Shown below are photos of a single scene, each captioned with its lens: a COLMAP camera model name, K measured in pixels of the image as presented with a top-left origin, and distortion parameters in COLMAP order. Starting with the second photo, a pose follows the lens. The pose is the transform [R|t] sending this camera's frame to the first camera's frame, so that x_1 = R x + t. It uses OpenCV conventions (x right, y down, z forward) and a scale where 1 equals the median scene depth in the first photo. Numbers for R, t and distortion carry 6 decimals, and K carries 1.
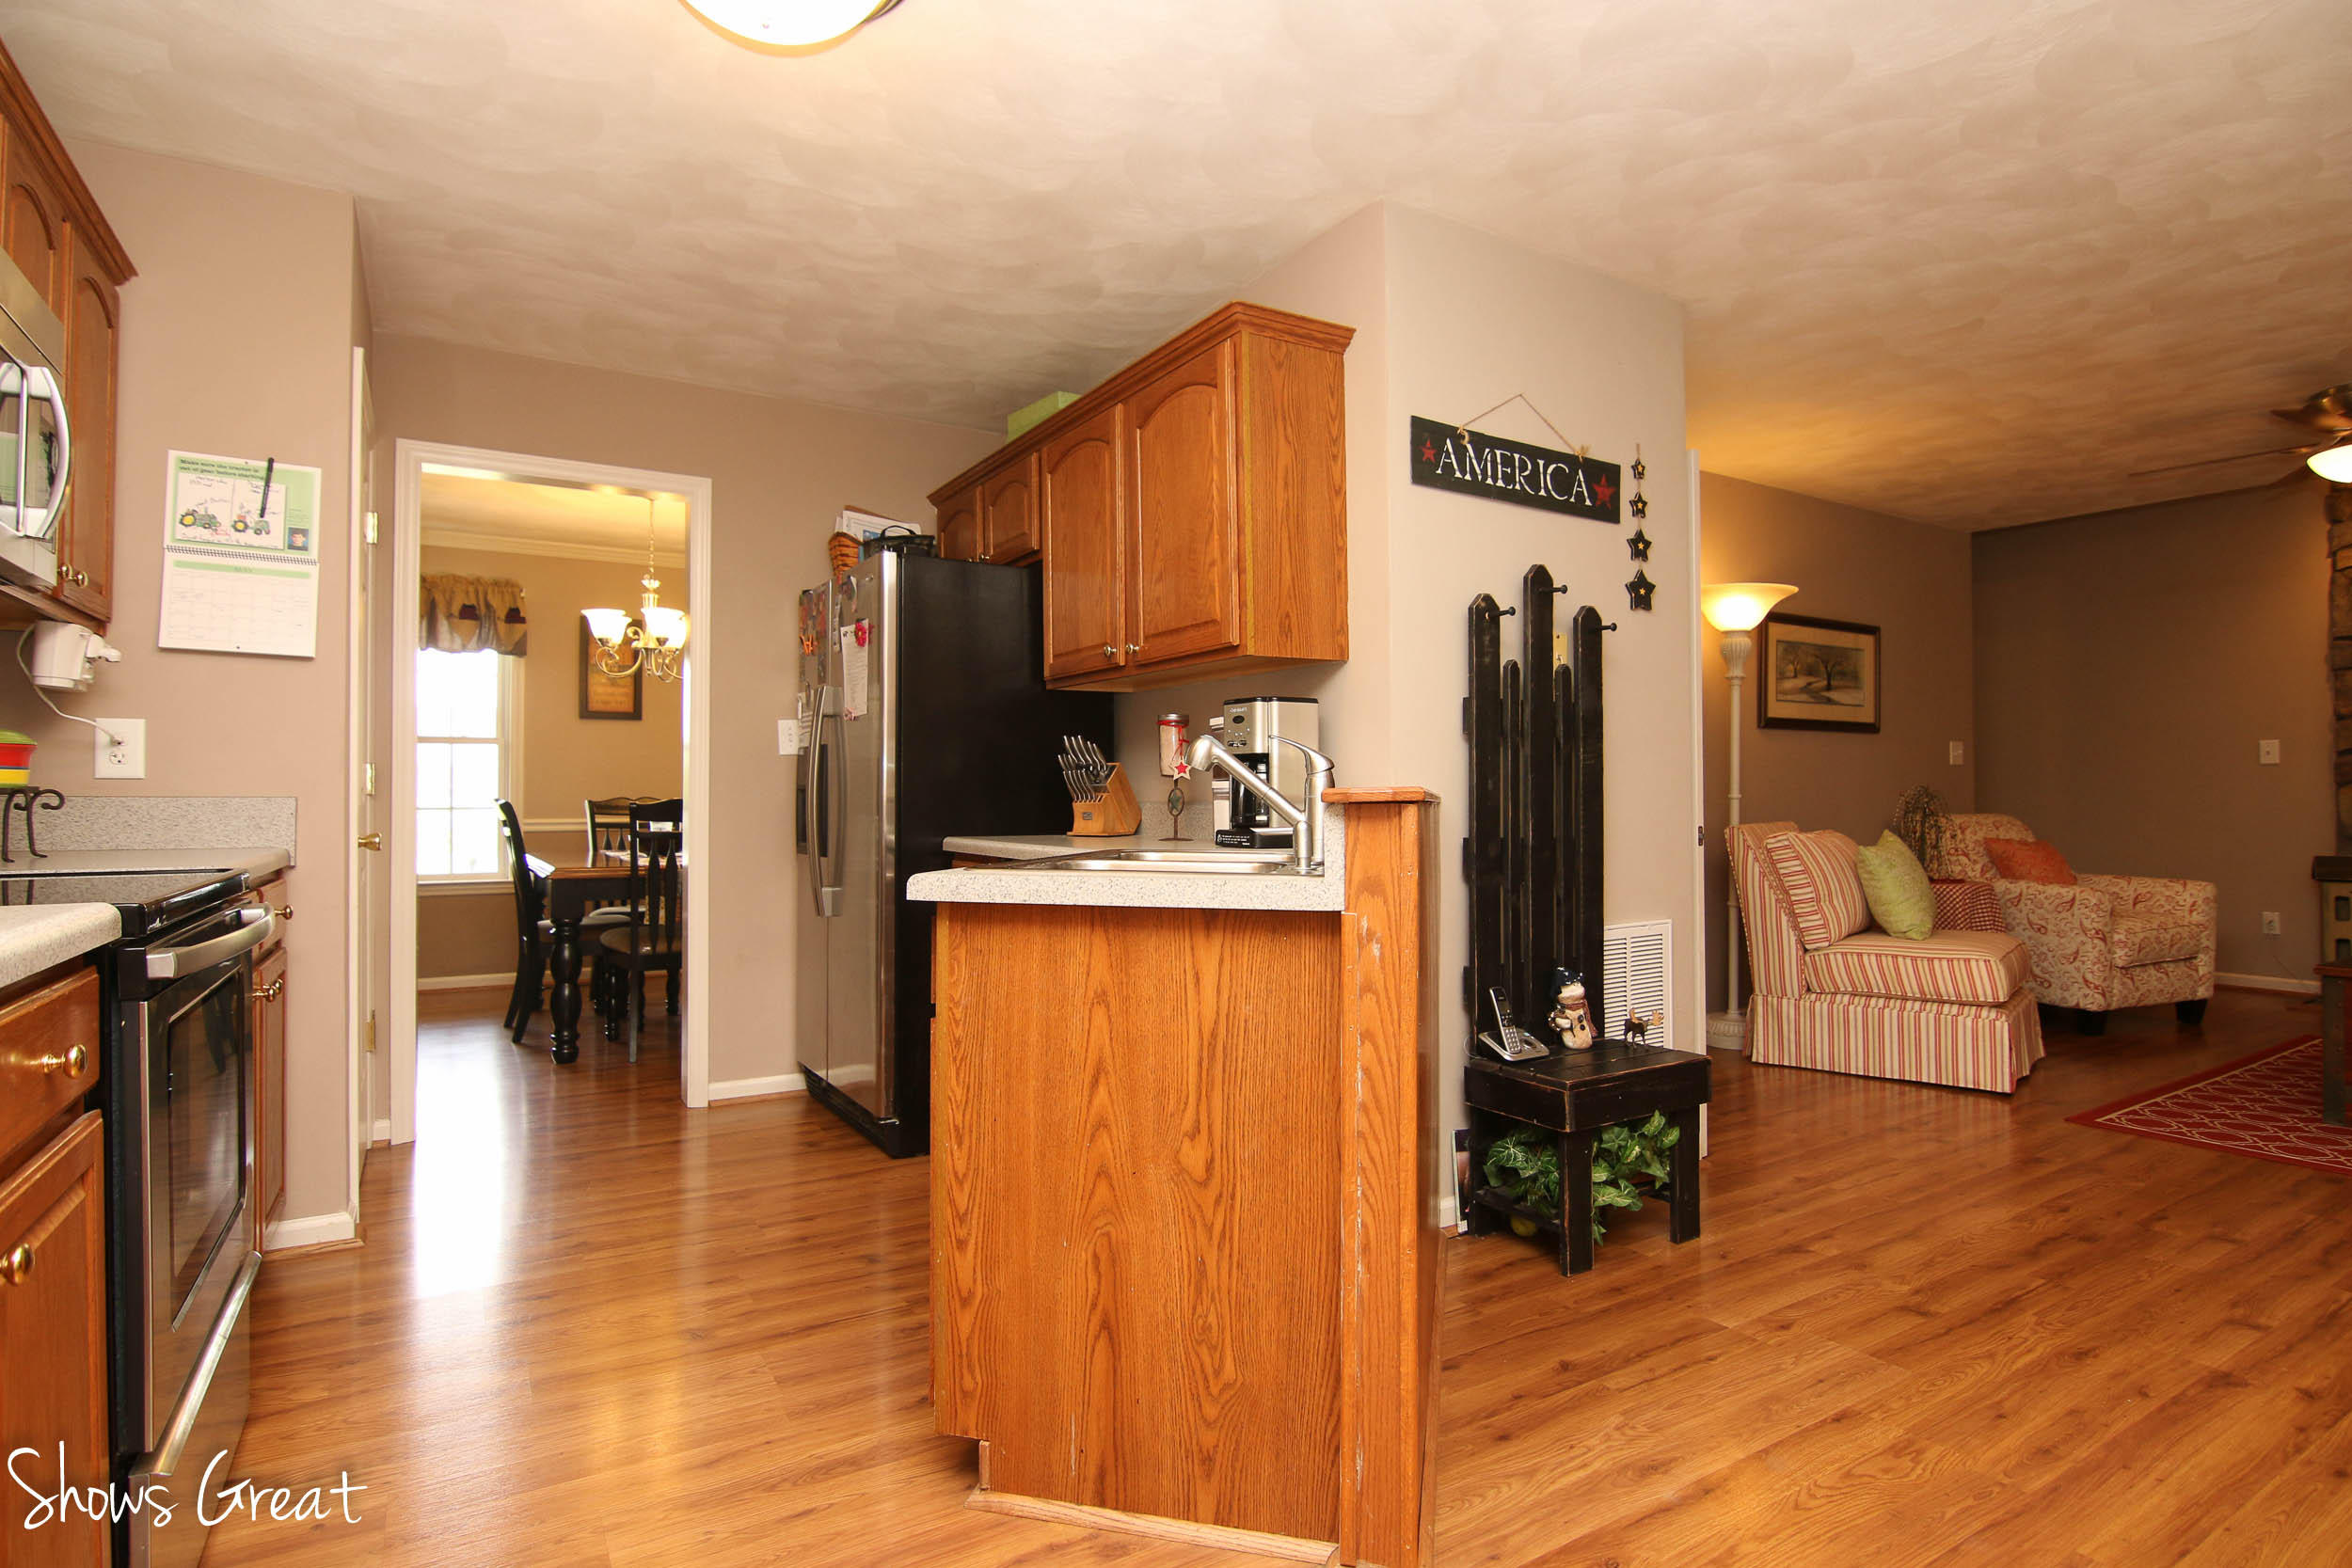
lens RADIAL K [[1183.0, 0, 1175.4], [0, 1183.0, 781.8], [0, 0, 1]] dist [-0.010119, -0.008843]
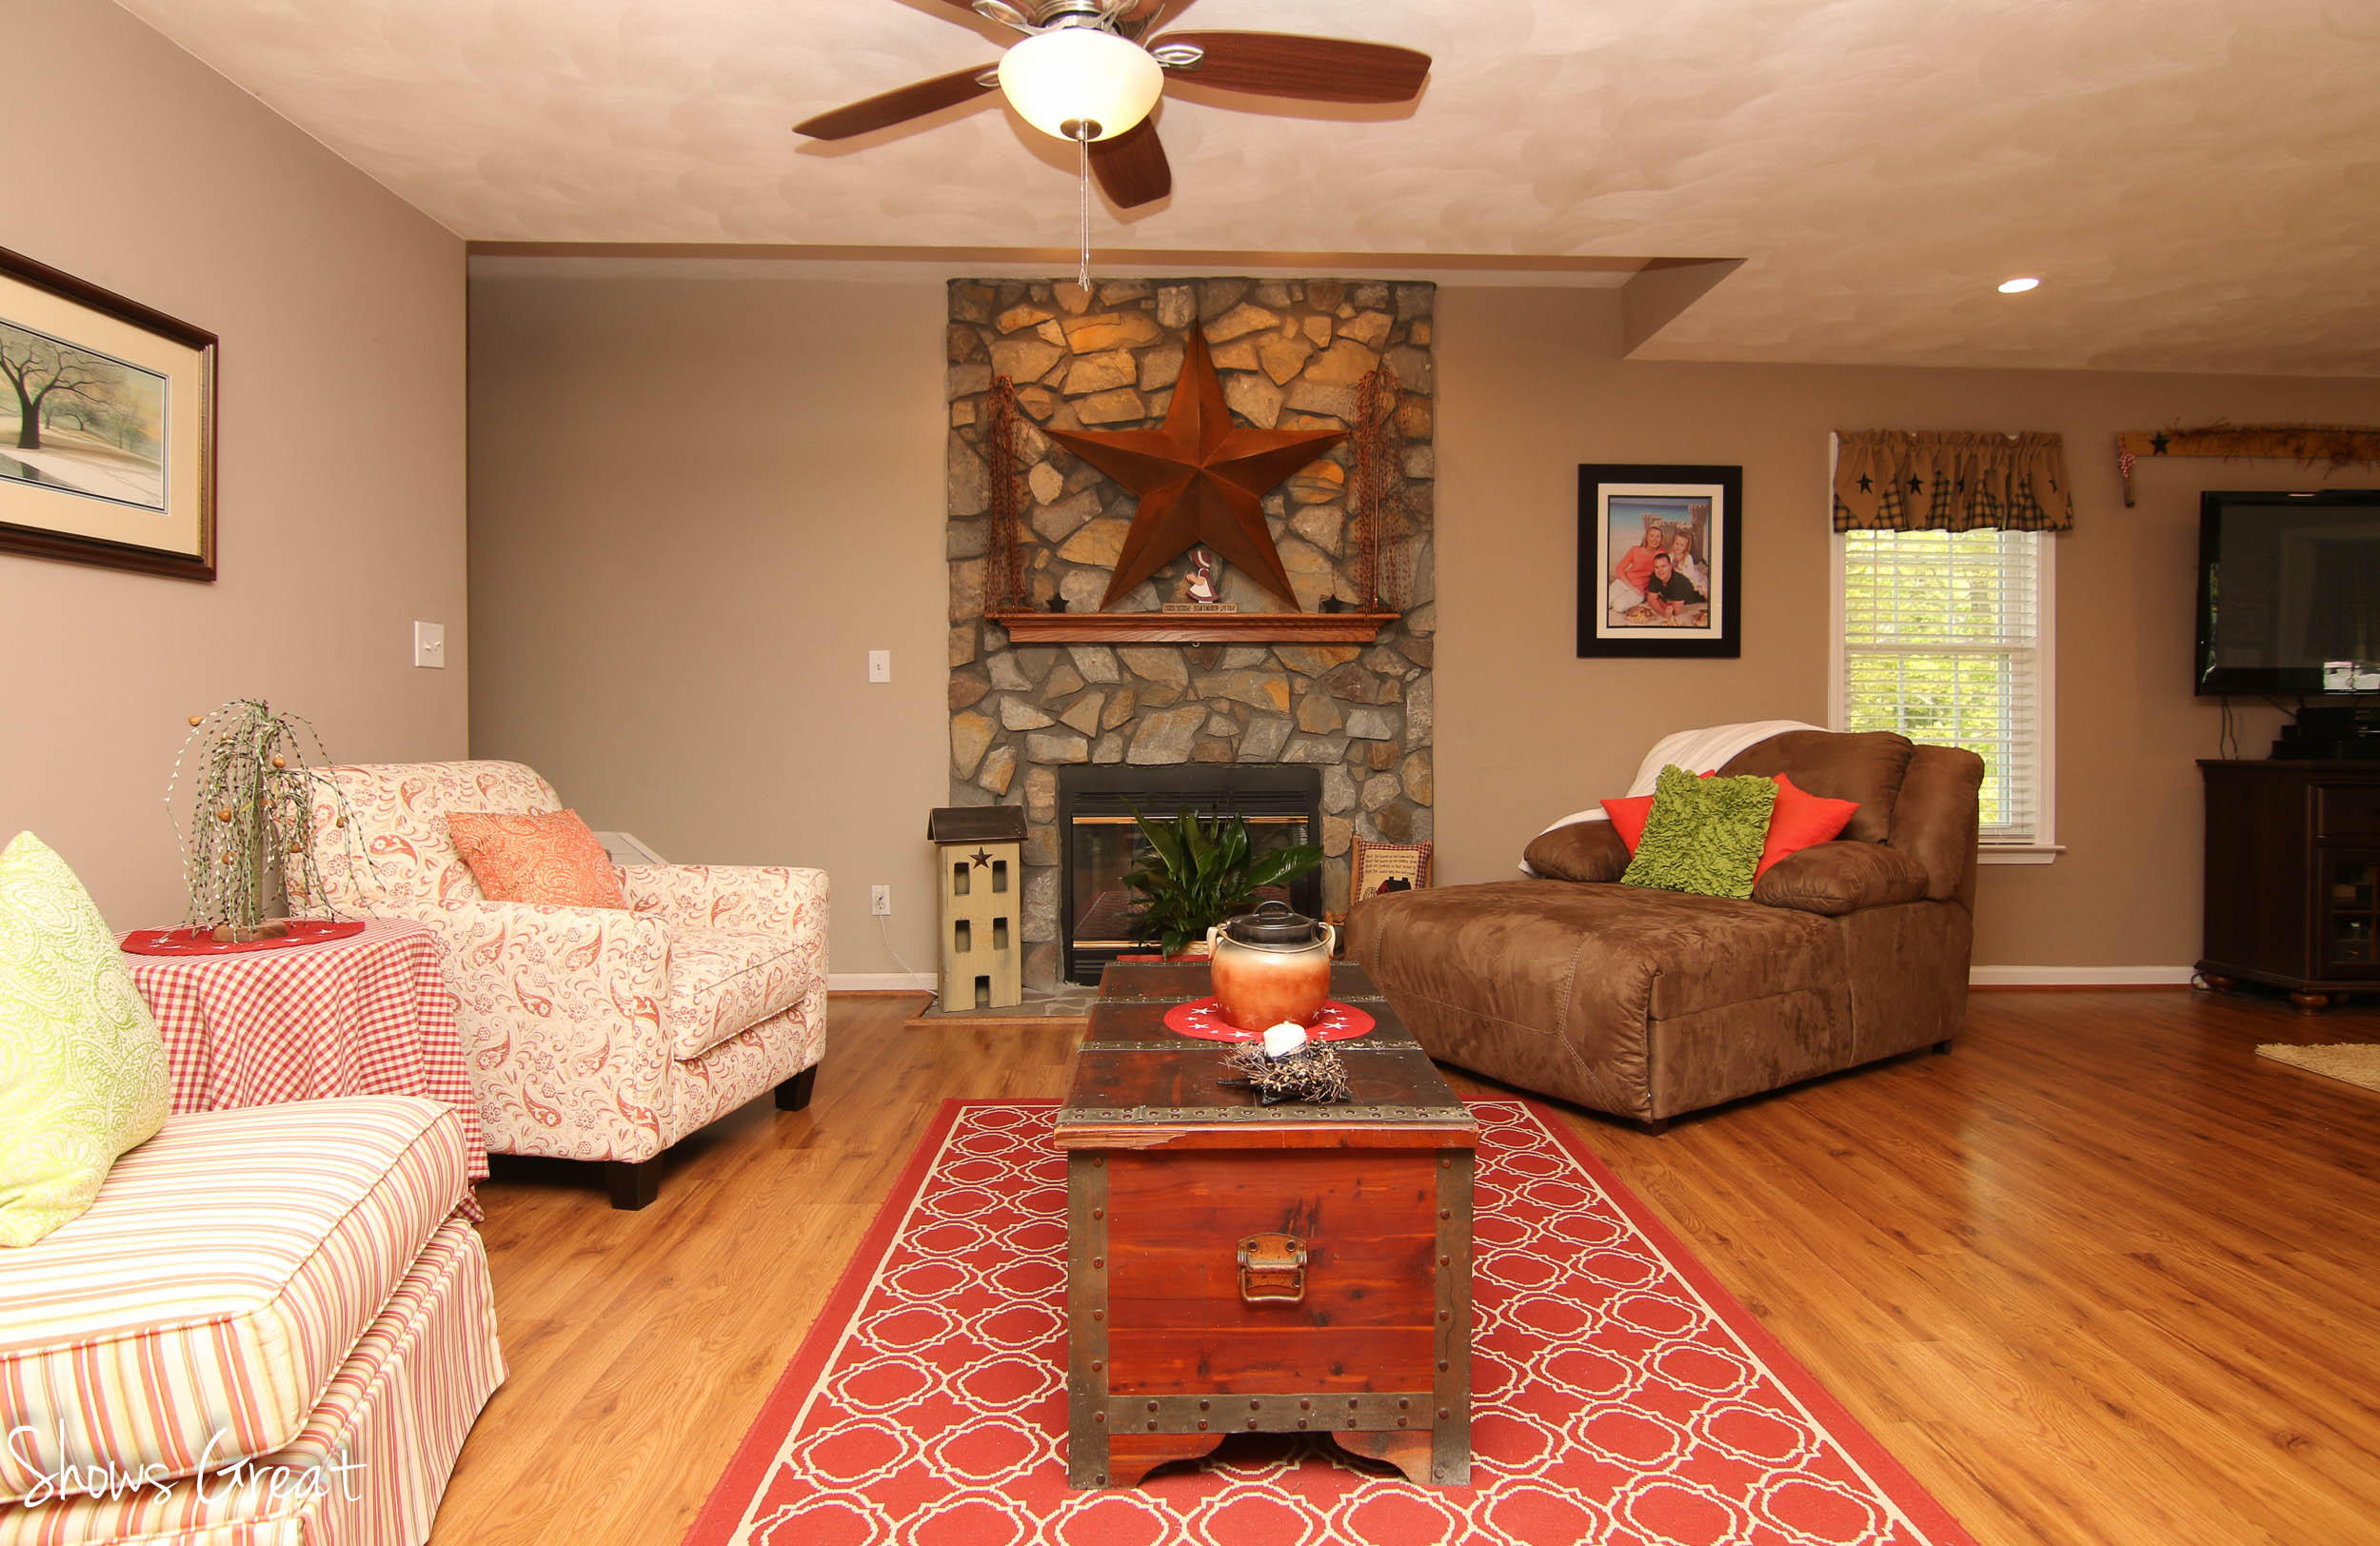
lens RADIAL K [[1223.3, 0, 1207.8], [0, 1223.3, 743.3], [0, 0, 1]] dist [-0.020136, -0.003276]
pose [[0.494820, -0.011474, 0.868920, 0.773798], [-0.009285, 0.999786, 0.018490, 0.013472], [-0.868946, -0.017217, 0.494608, 0.909343]]
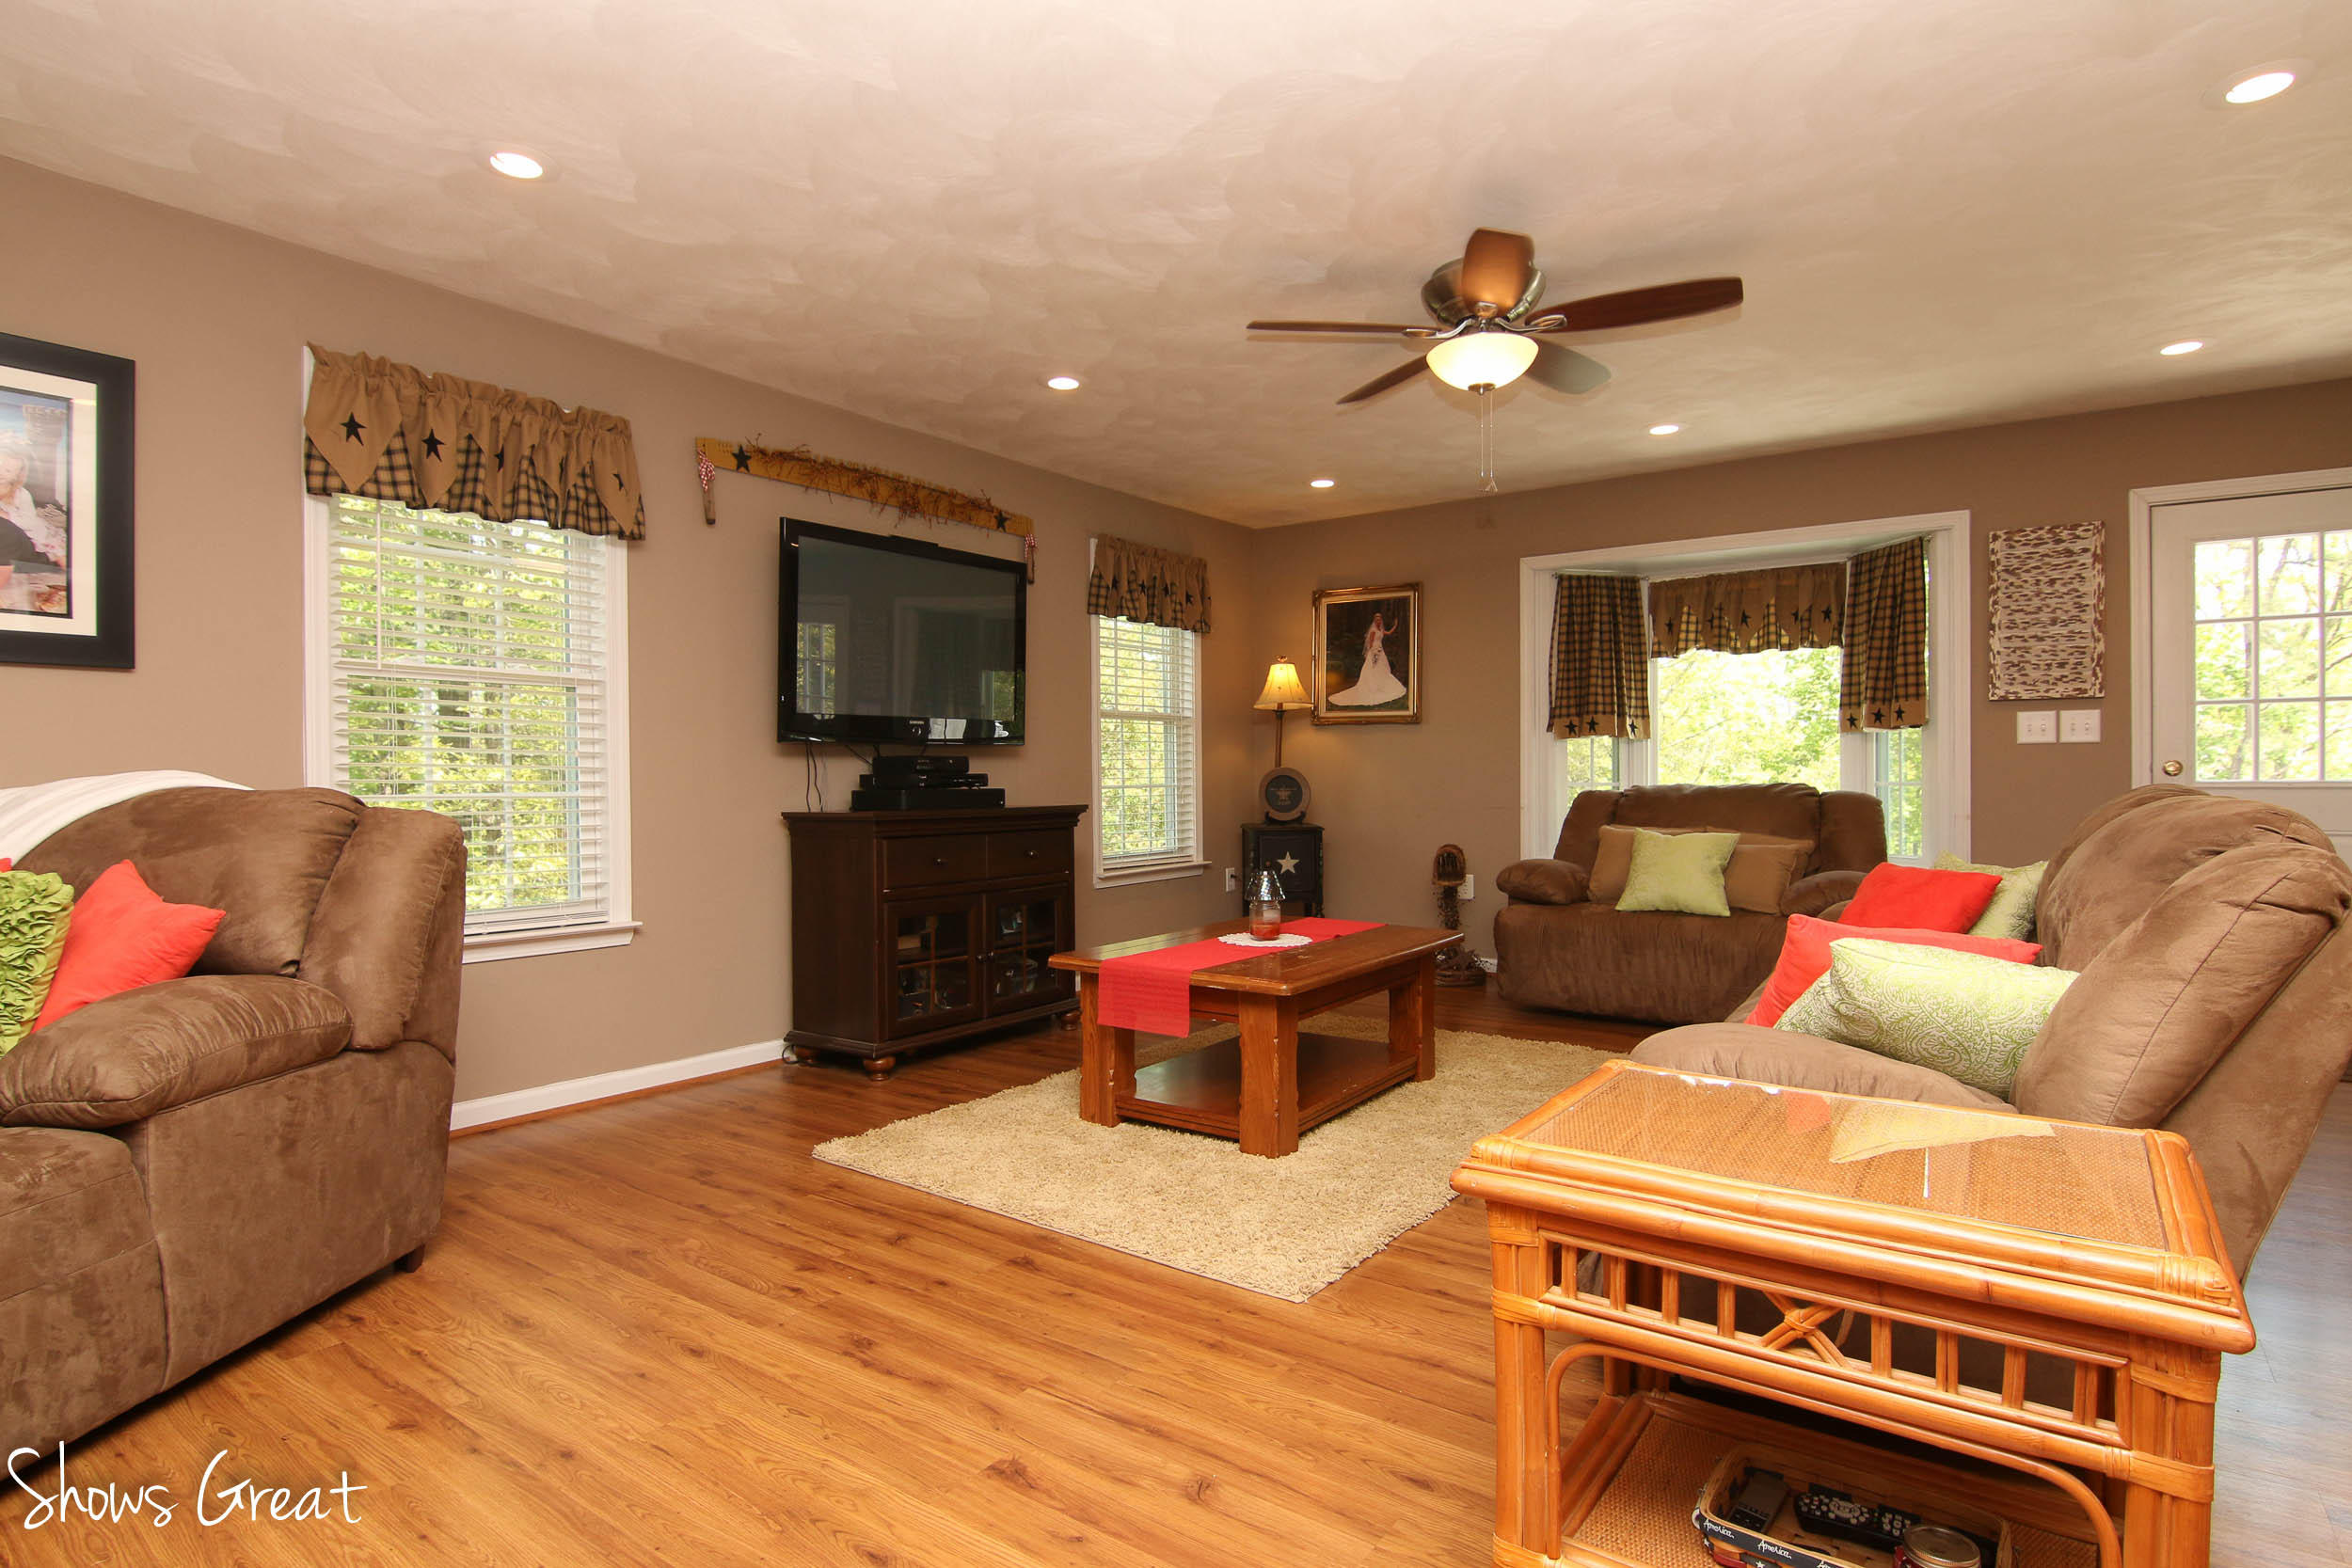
lens RADIAL K [[1183.0, 0, 1160.9], [0, 1183.0, 791.1], [0, 0, 1]] dist [-0.010119, -0.008843]
pose [[-0.386353, -0.011823, 0.922275, 1.248321], [-0.005125, 0.999930, 0.010671, 0.009228], [-0.922337, -0.000604, -0.386386, 0.716511]]
